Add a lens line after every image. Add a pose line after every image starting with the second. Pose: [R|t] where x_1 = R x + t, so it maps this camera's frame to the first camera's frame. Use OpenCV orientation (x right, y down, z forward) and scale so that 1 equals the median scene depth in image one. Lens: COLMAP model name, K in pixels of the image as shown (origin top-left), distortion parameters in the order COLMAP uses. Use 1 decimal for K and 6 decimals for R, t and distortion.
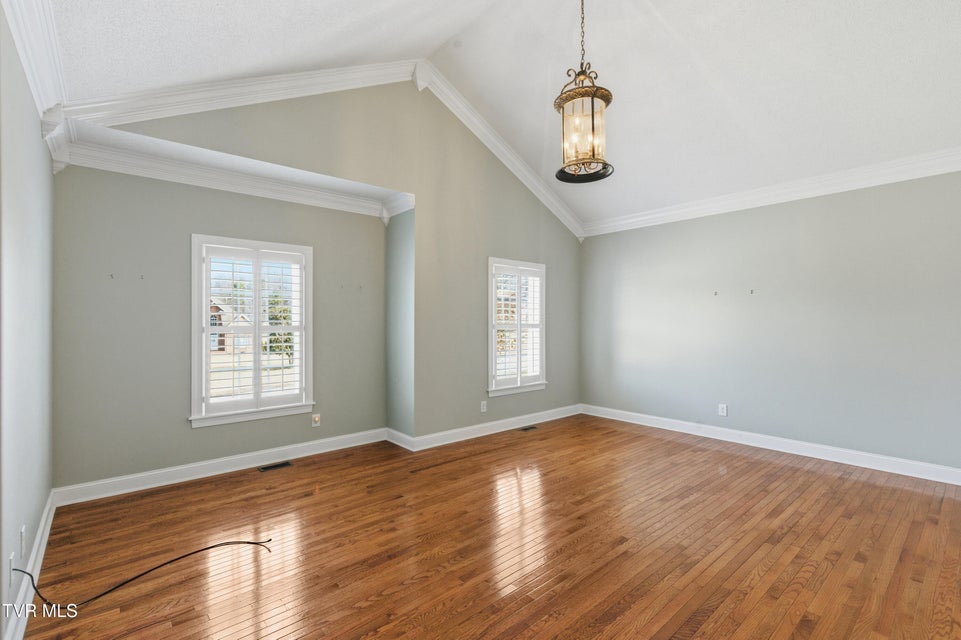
lens RADIAL K [[434.8, 0, 485.6], [0, 434.8, 318.5], [0, 0, 1]] dist [0.000669, -0.000077]
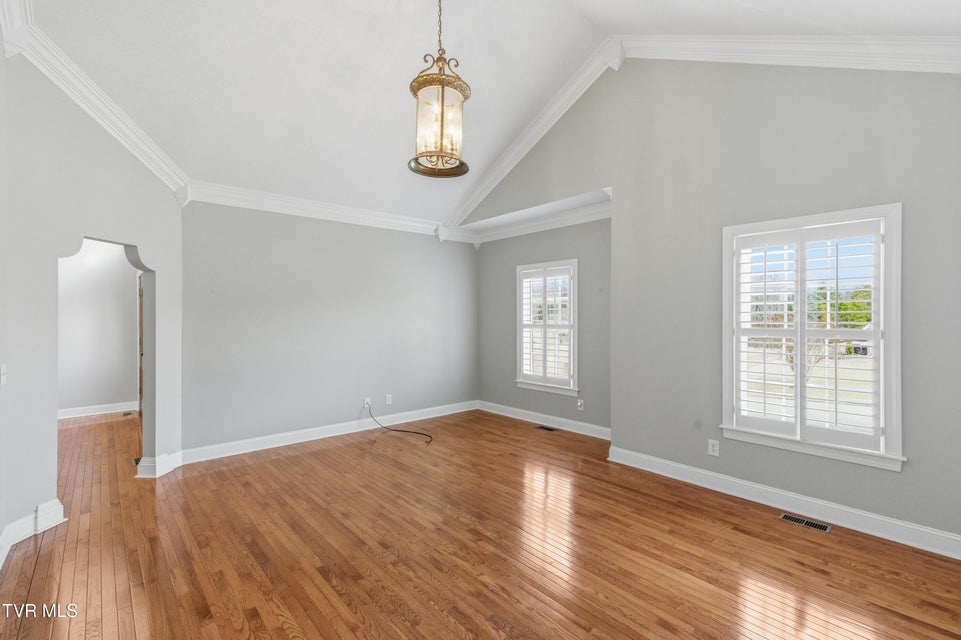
lens RADIAL K [[434.8, 0, 485.6], [0, 434.8, 318.5], [0, 0, 1]] dist [0.000669, -0.000077]
pose [[0.004539, 0.004480, -0.999980, 0.921579], [0.005484, 0.999975, 0.004505, -0.009158], [0.999975, -0.005505, 0.004515, 0.863349]]
